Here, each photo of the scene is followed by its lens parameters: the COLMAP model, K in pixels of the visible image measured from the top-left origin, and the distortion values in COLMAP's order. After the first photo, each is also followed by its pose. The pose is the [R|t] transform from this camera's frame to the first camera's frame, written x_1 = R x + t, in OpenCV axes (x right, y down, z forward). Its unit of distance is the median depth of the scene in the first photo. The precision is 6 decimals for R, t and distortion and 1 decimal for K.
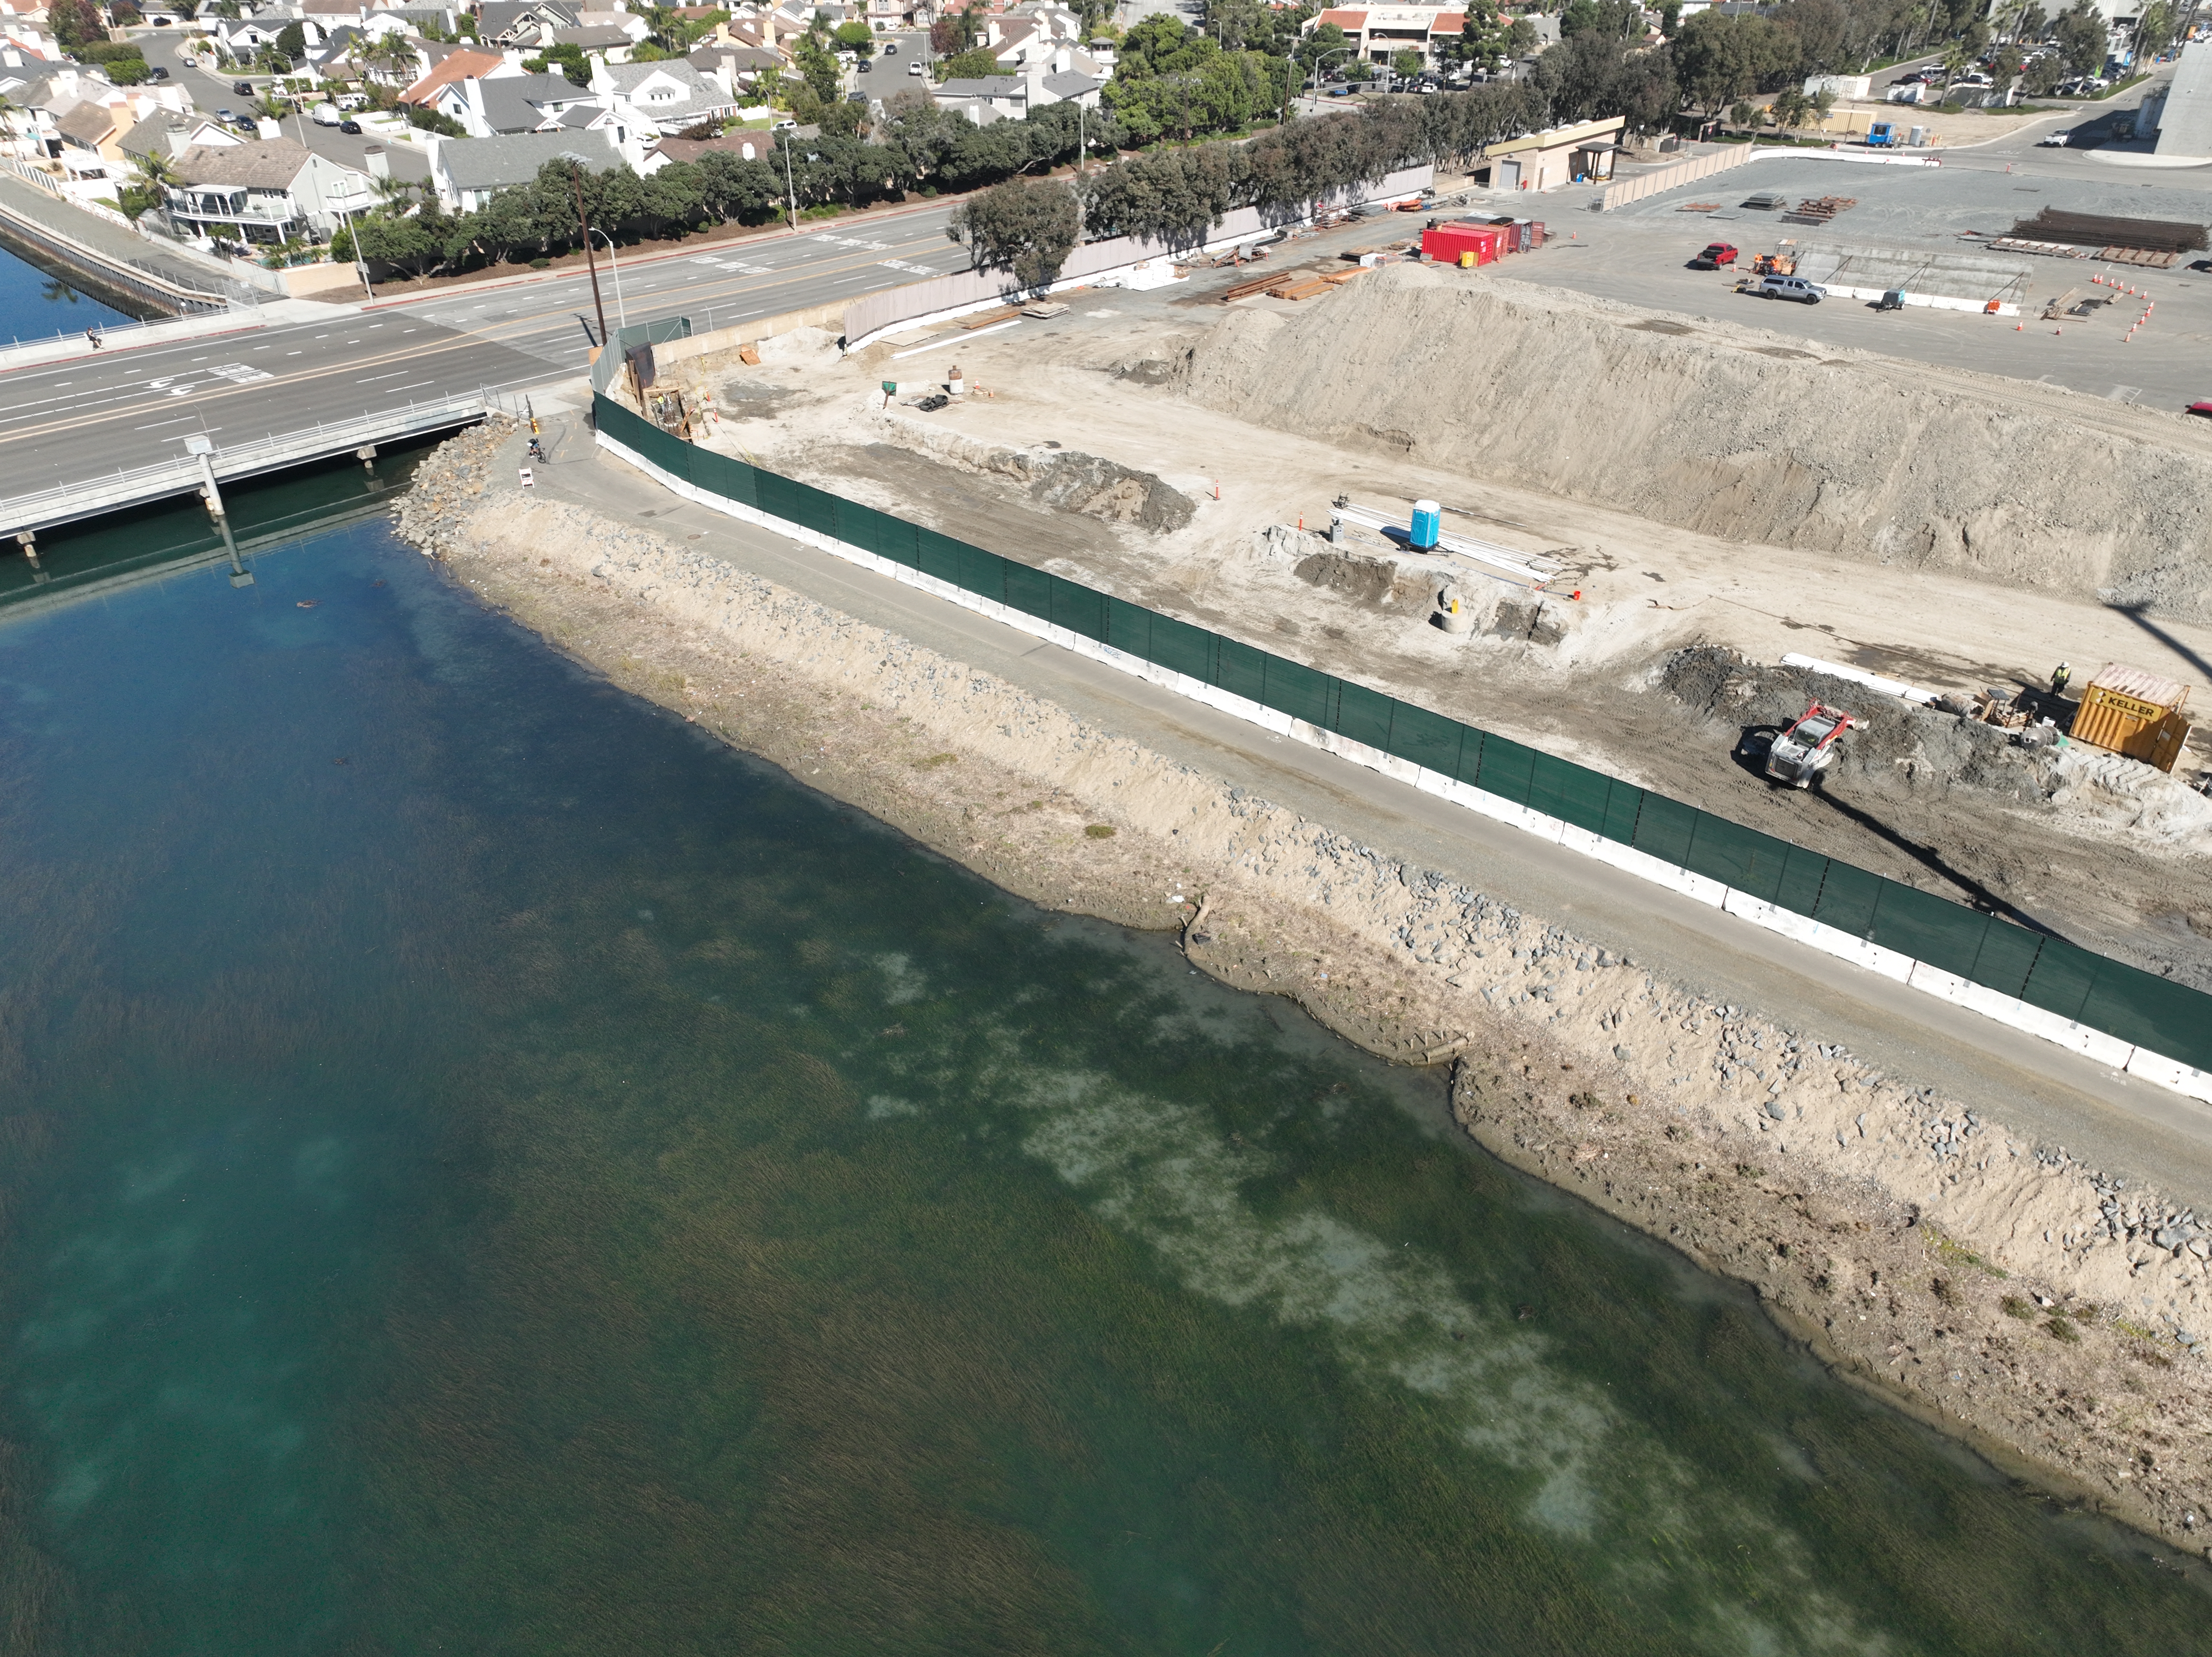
lens RADIAL K [[1569.3, 0, 1112.5], [0, 1569.3, 807.7], [0, 0, 1]] dist [-0.002853, 0.026825]
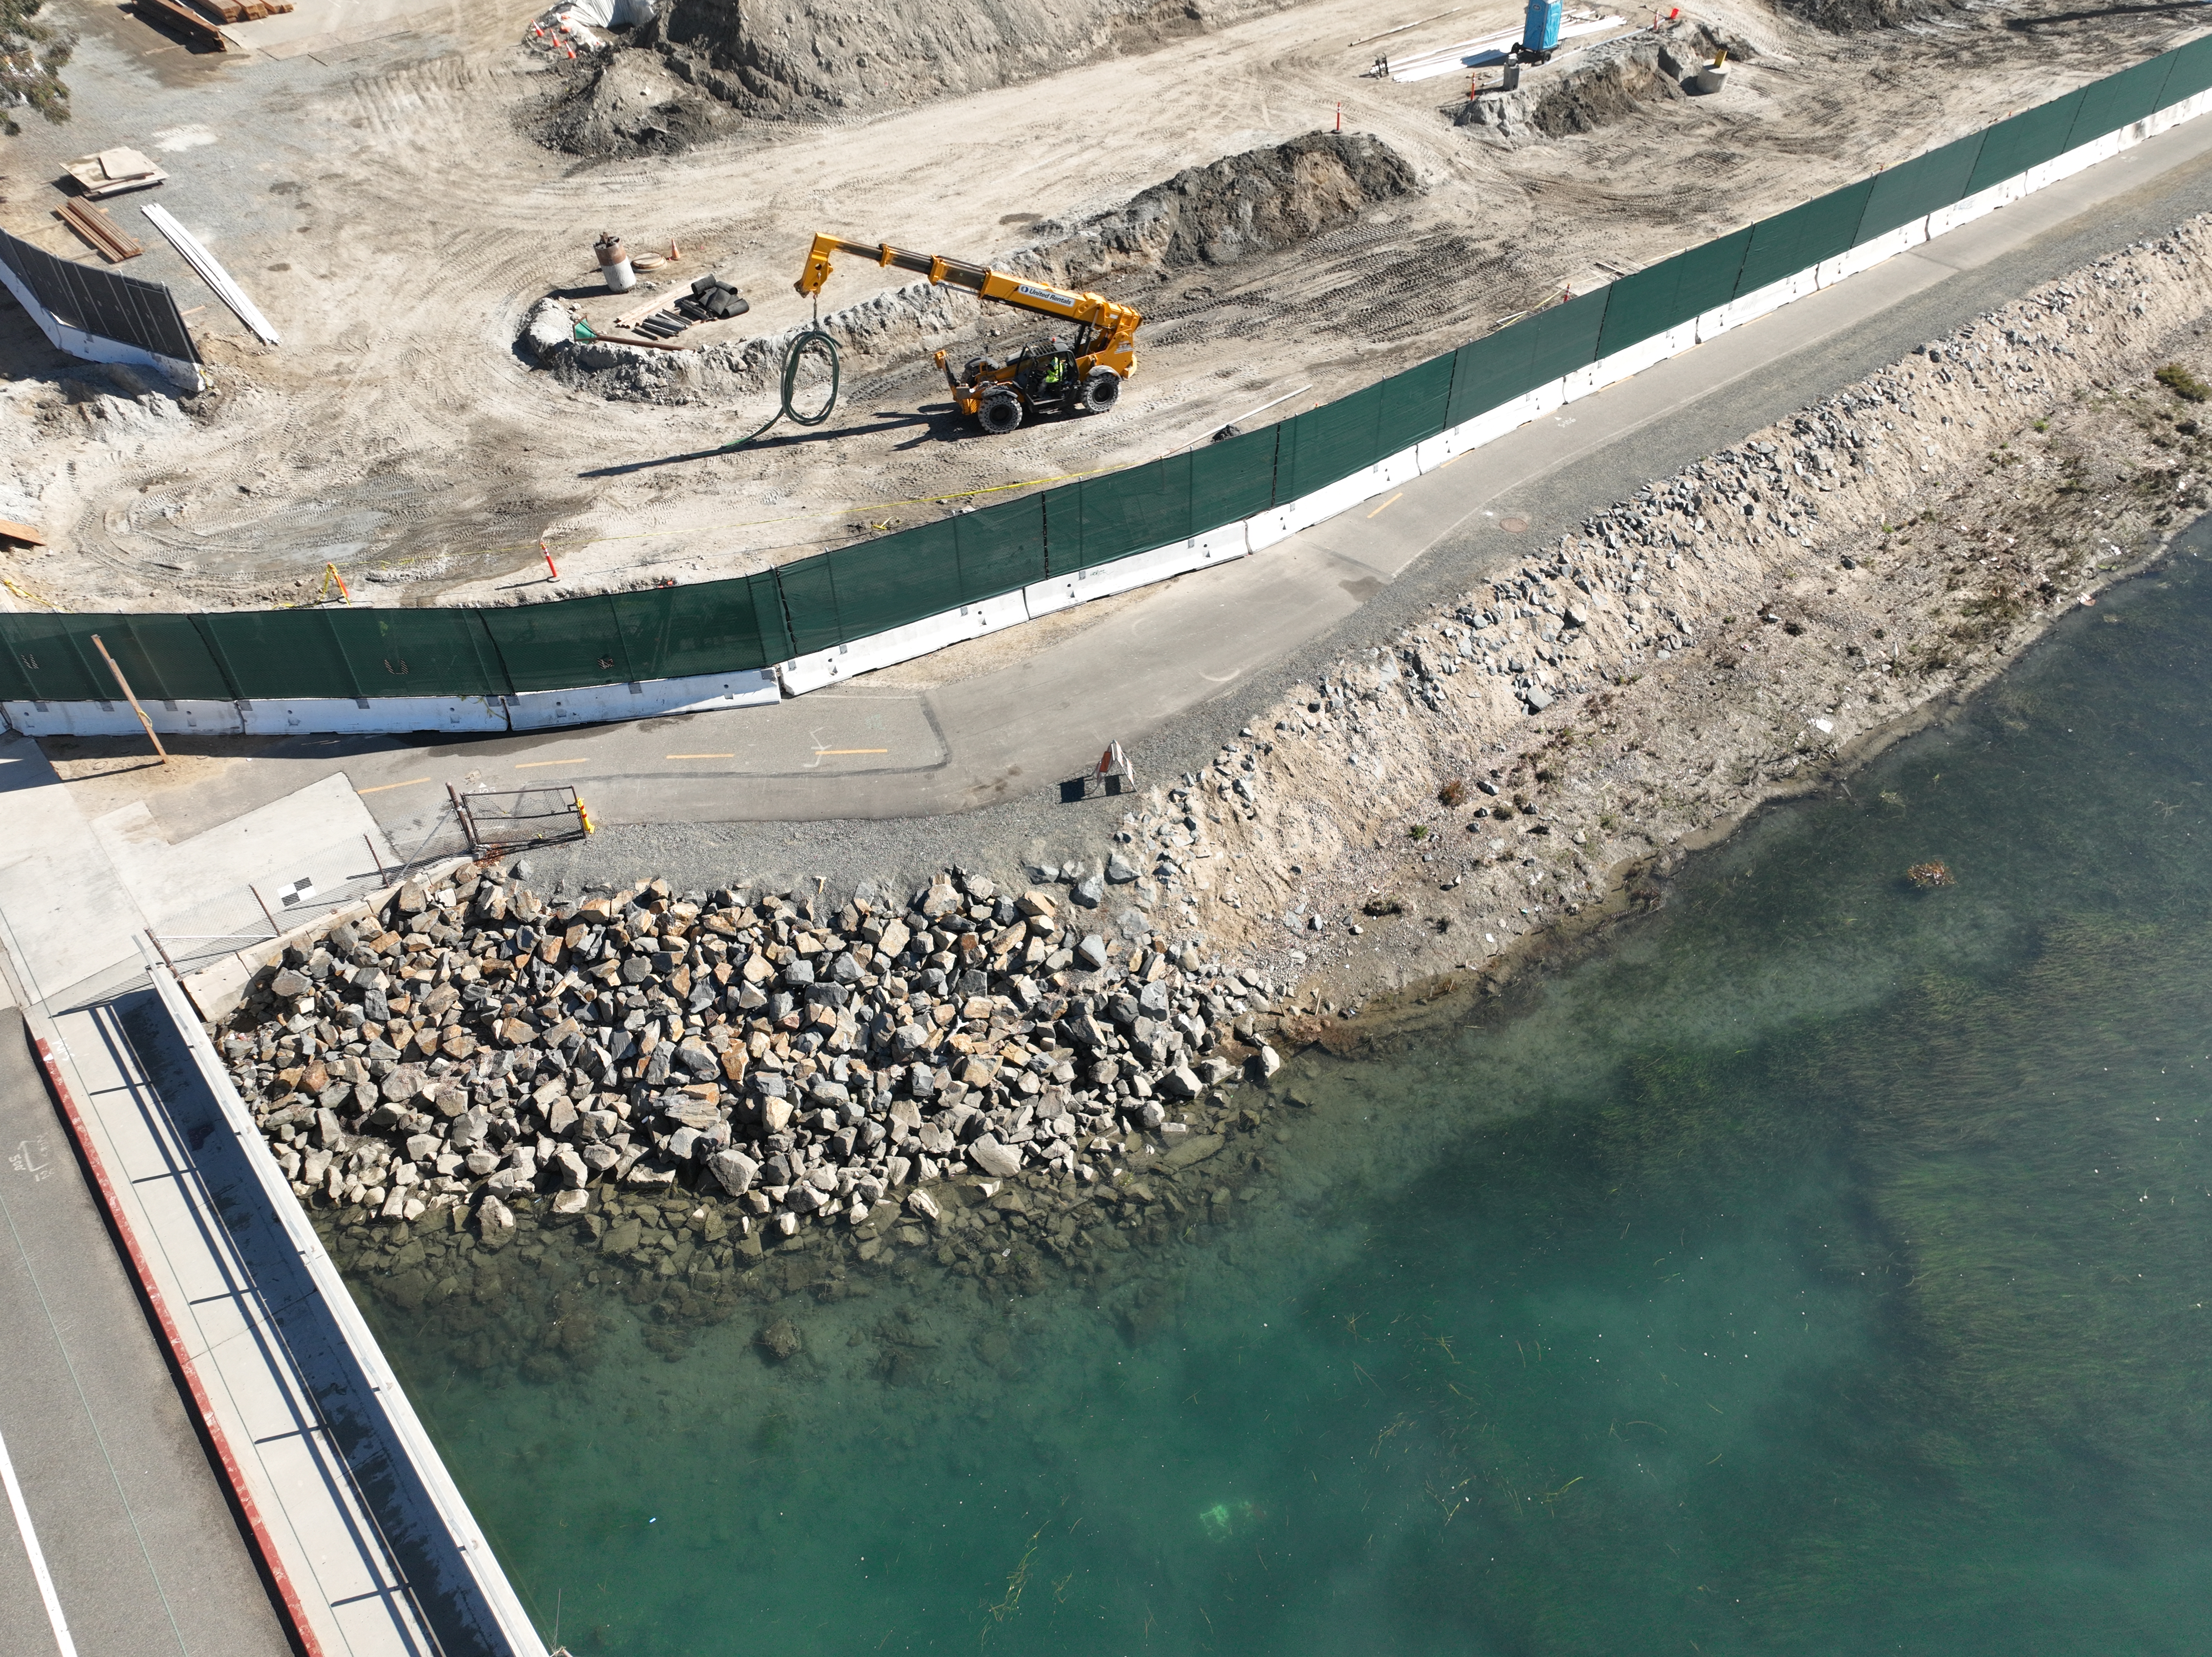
lens RADIAL K [[1566.2, 0, 1112.0], [0, 1566.2, 817.6], [0, 0, 1]] dist [-0.005428, 0.027856]
pose [[0.174251, -0.673357, 0.718489, -0.485240], [0.509630, 0.685999, 0.519310, -0.295905], [-0.842564, 0.275674, 0.462699, 0.626121]]
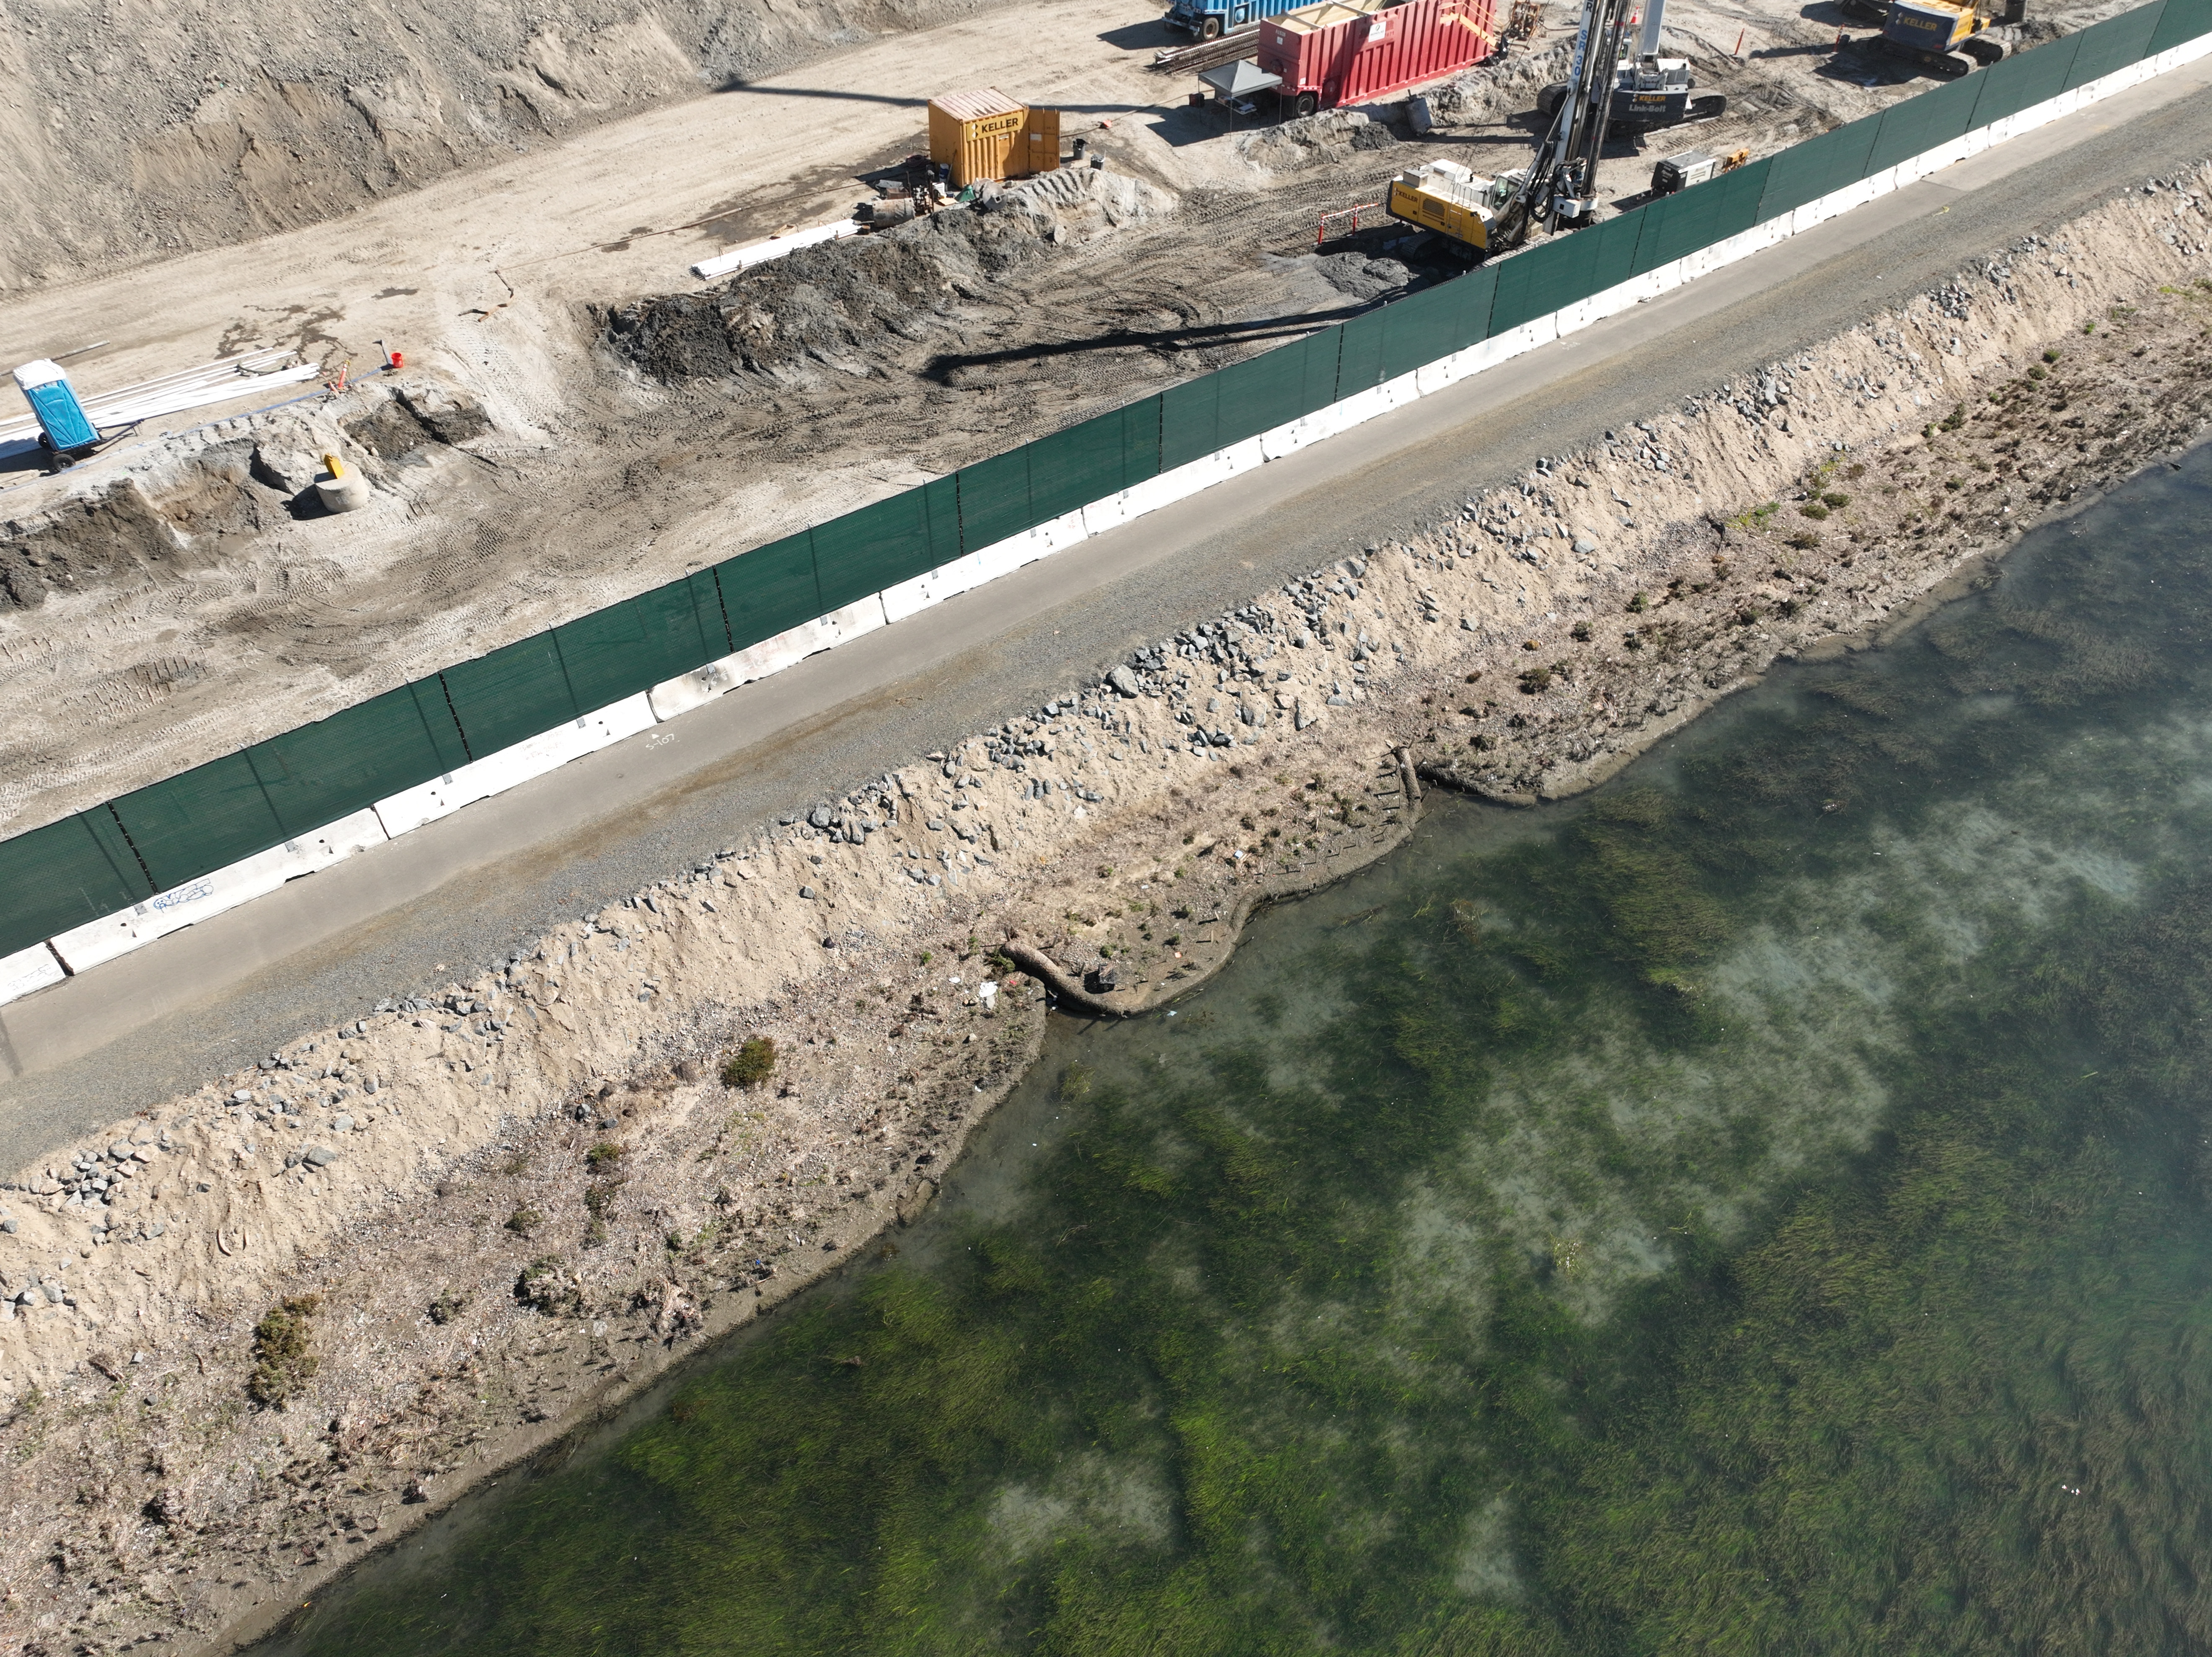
lens RADIAL K [[1557.9, 0, 1112.2], [0, 1557.9, 819.8], [0, 0, 1]] dist [-0.006246, 0.026554]
pose [[0.167466, -0.677508, 0.716197, -0.149283], [0.509372, 0.681442, 0.525526, -0.122865], [-0.844094, 0.276803, 0.459222, 0.329935]]
